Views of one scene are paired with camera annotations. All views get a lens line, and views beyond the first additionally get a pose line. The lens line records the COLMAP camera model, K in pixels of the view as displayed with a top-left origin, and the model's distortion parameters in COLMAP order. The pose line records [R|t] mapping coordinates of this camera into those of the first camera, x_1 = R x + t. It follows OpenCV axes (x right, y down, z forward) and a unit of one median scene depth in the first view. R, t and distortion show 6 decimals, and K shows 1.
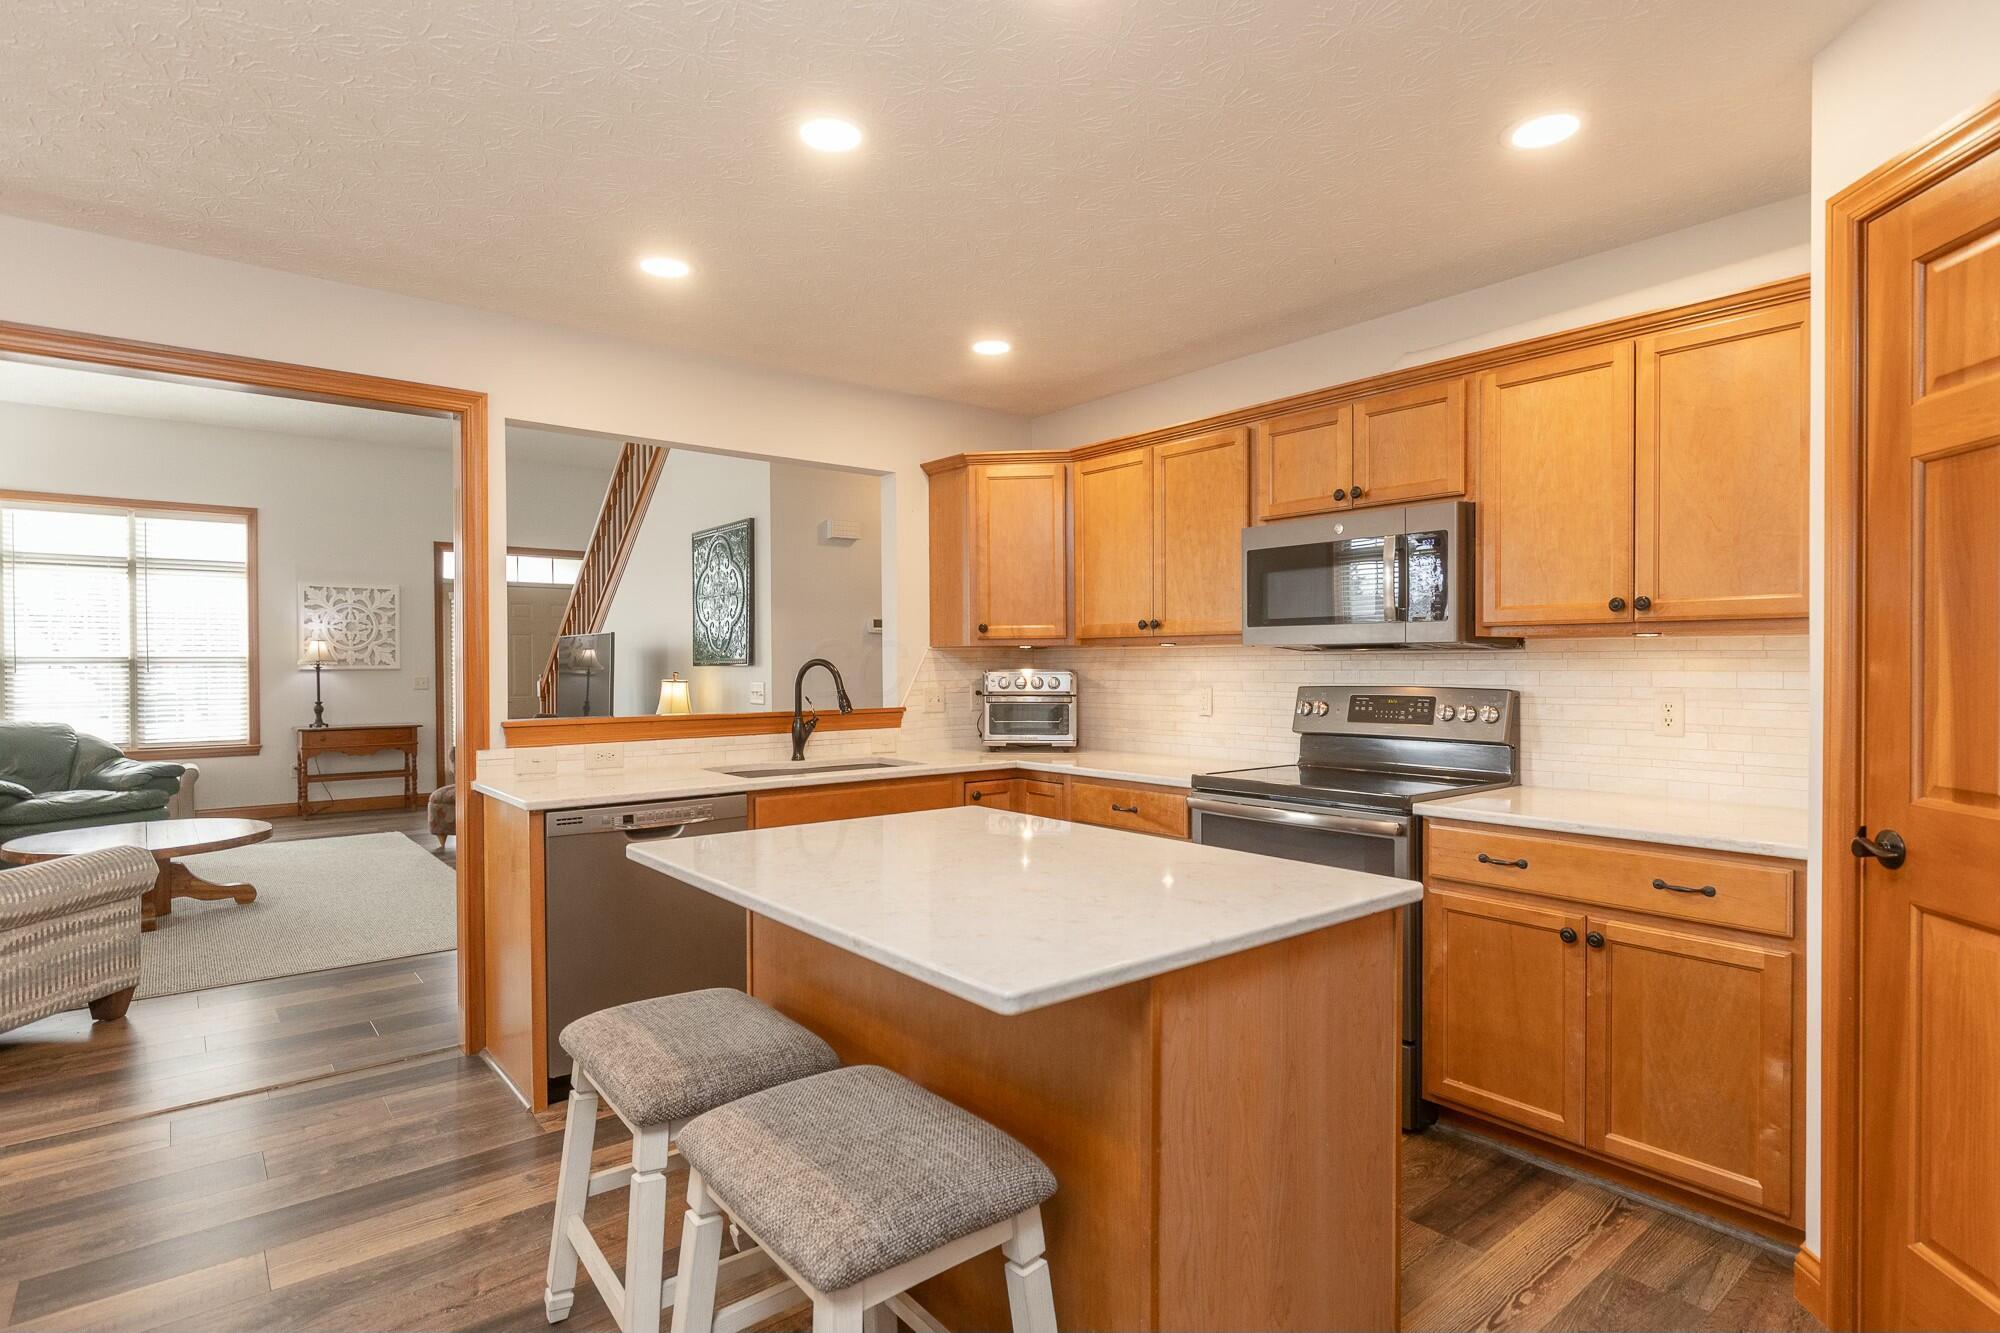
lens RADIAL K [[999.9, 0, 1008.5], [0, 999.9, 676.5], [0, 0, 1]] dist [-0.003060, 0.000129]
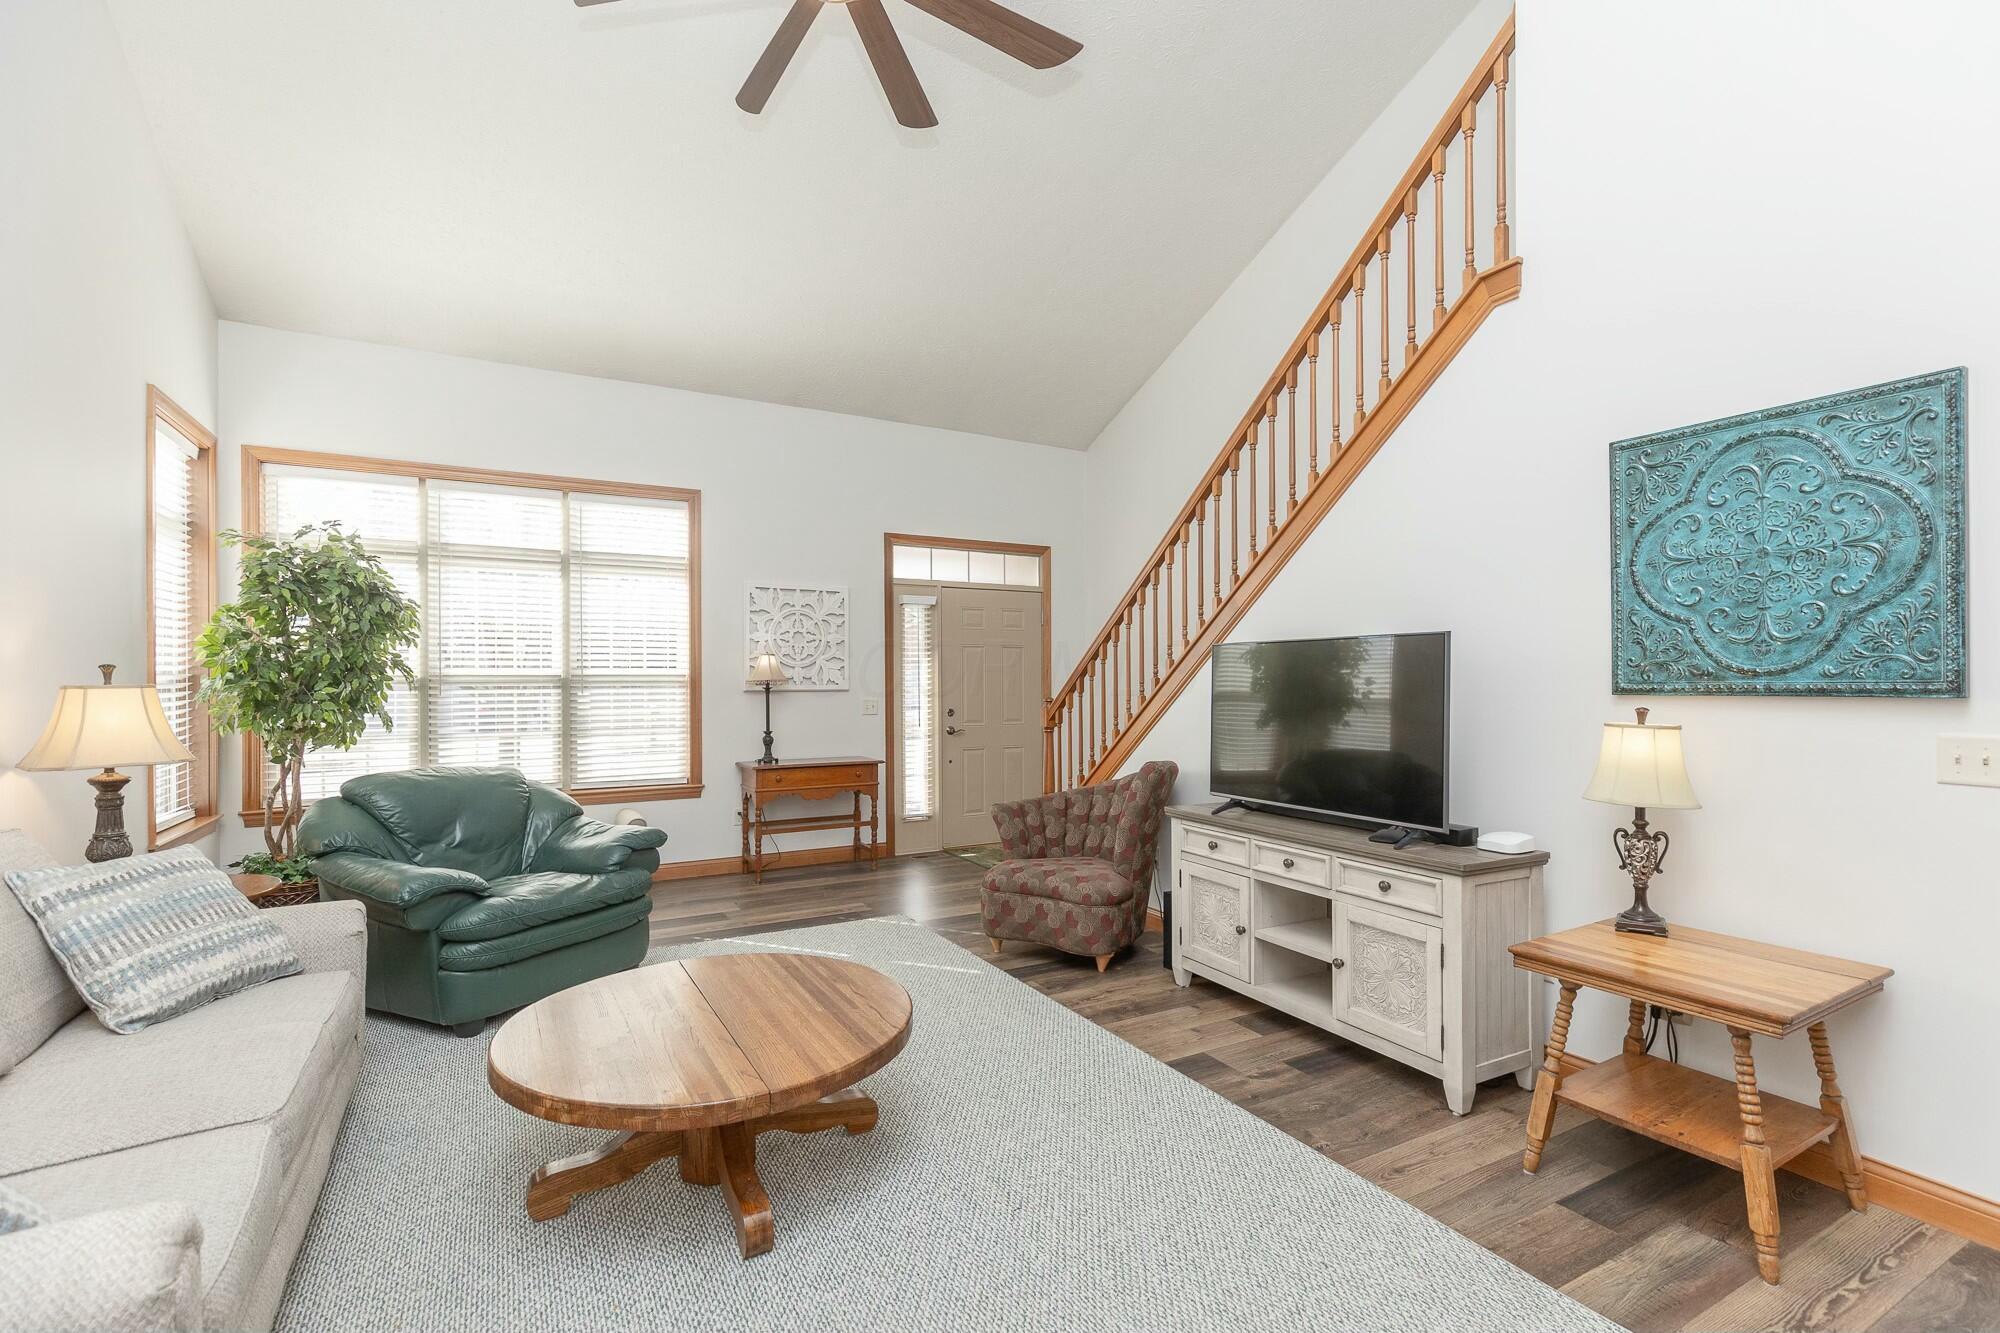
lens RADIAL K [[904.3, 0, 1014.8], [0, 904.3, 676.4], [0, 0, 1]] dist [0.009903, 0.000138]
pose [[0.983423, -0.000309, -0.181327, -0.389544], [-0.002095, 0.999912, -0.013068, -0.009511], [0.181316, 0.013231, 0.983336, 0.346116]]
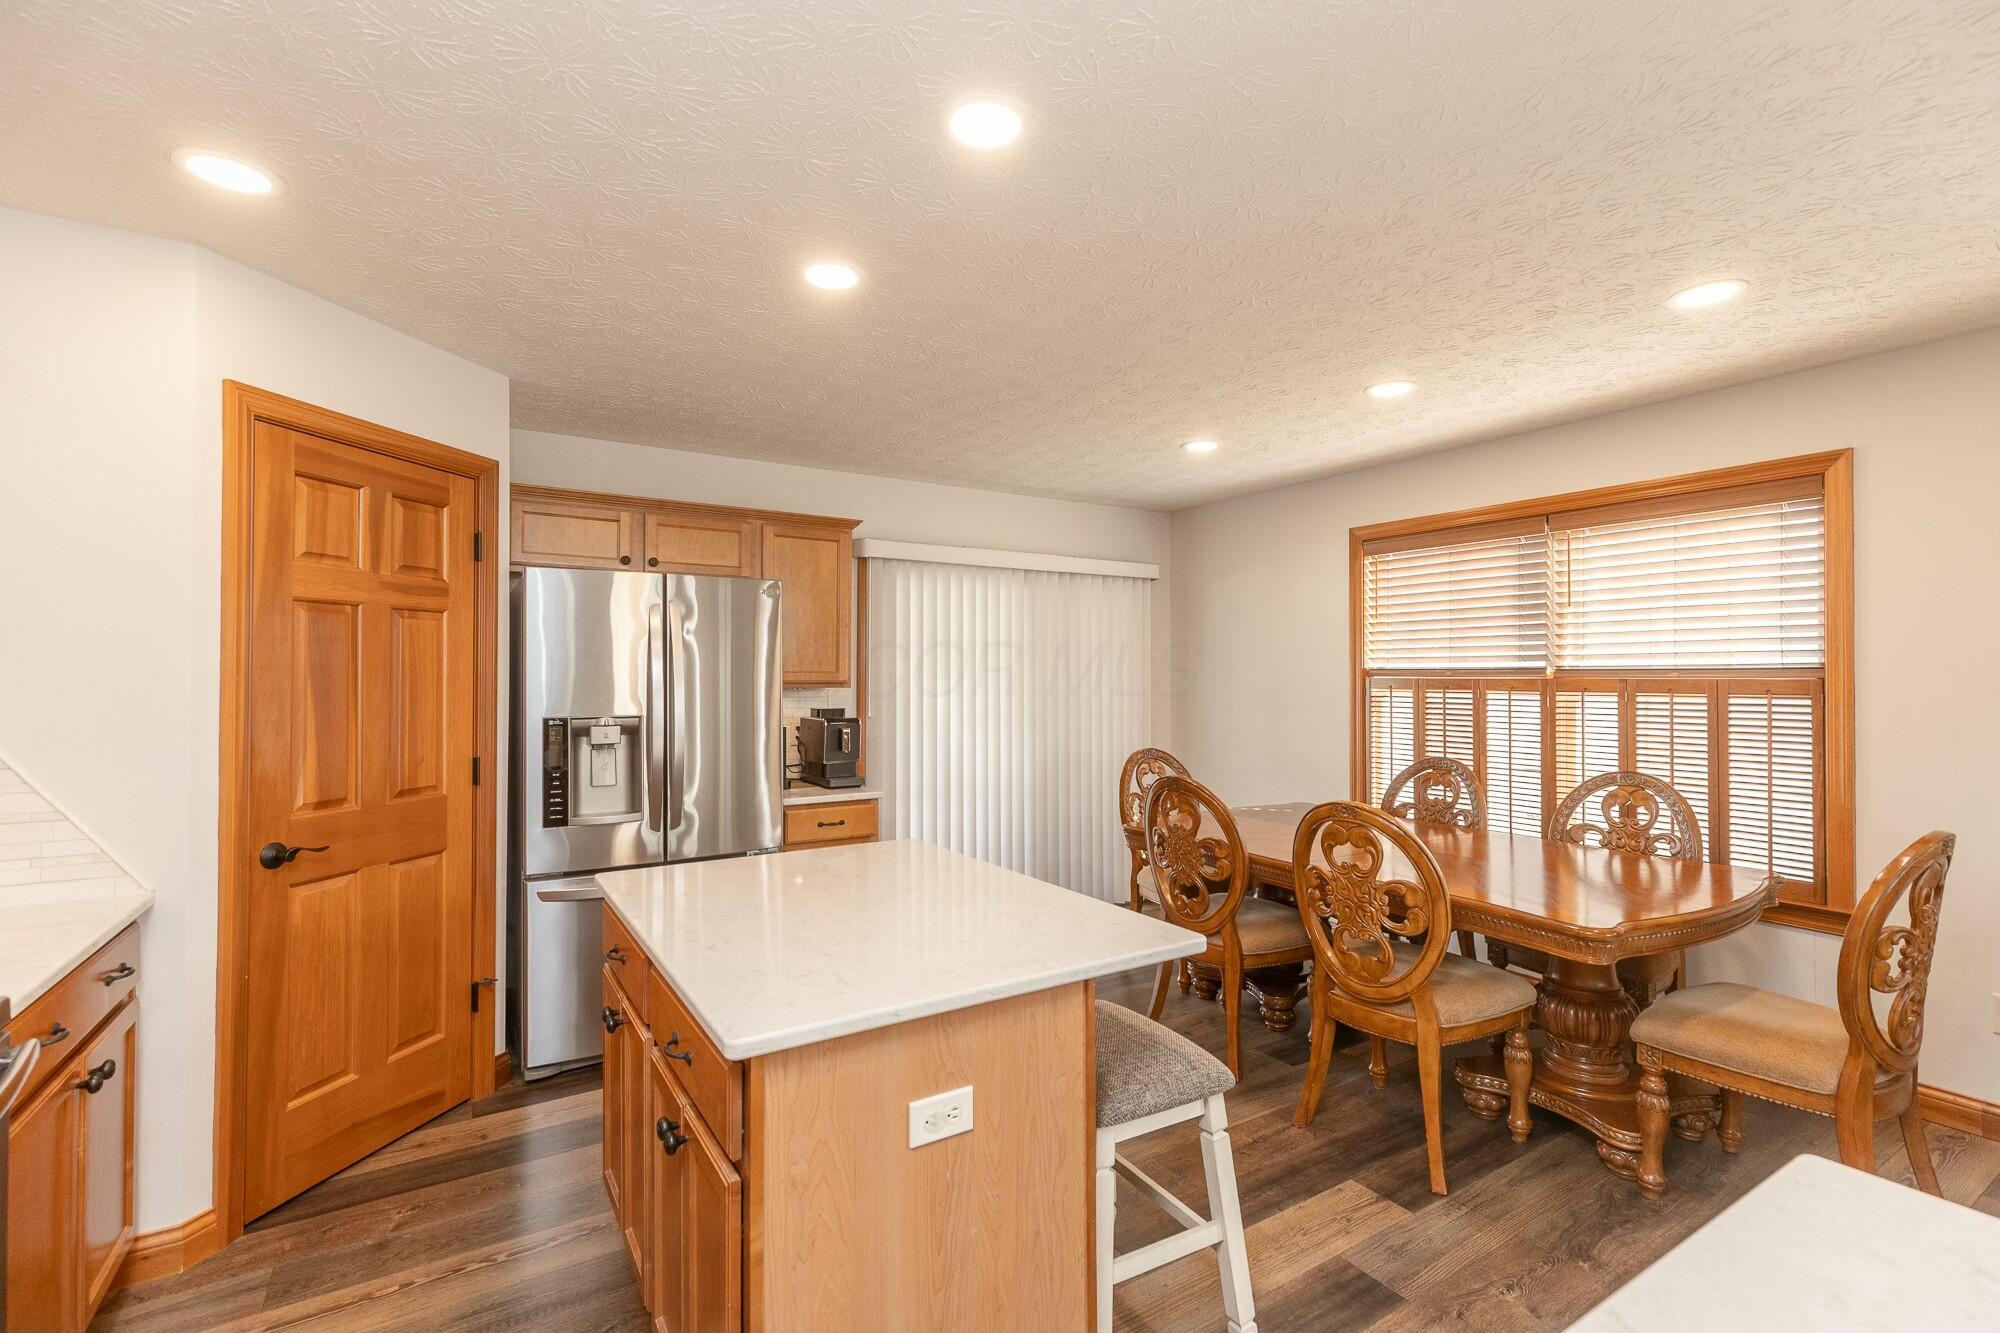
lens RADIAL K [[904.3, 0, 1014.8], [0, 904.3, 676.4], [0, 0, 1]] dist [0.009903, 0.000138]
pose [[-0.991891, 0.004234, 0.127020, -0.081028], [0.005260, 0.999956, 0.007743, -0.020882], [-0.126981, 0.008349, -0.991870, 0.470859]]
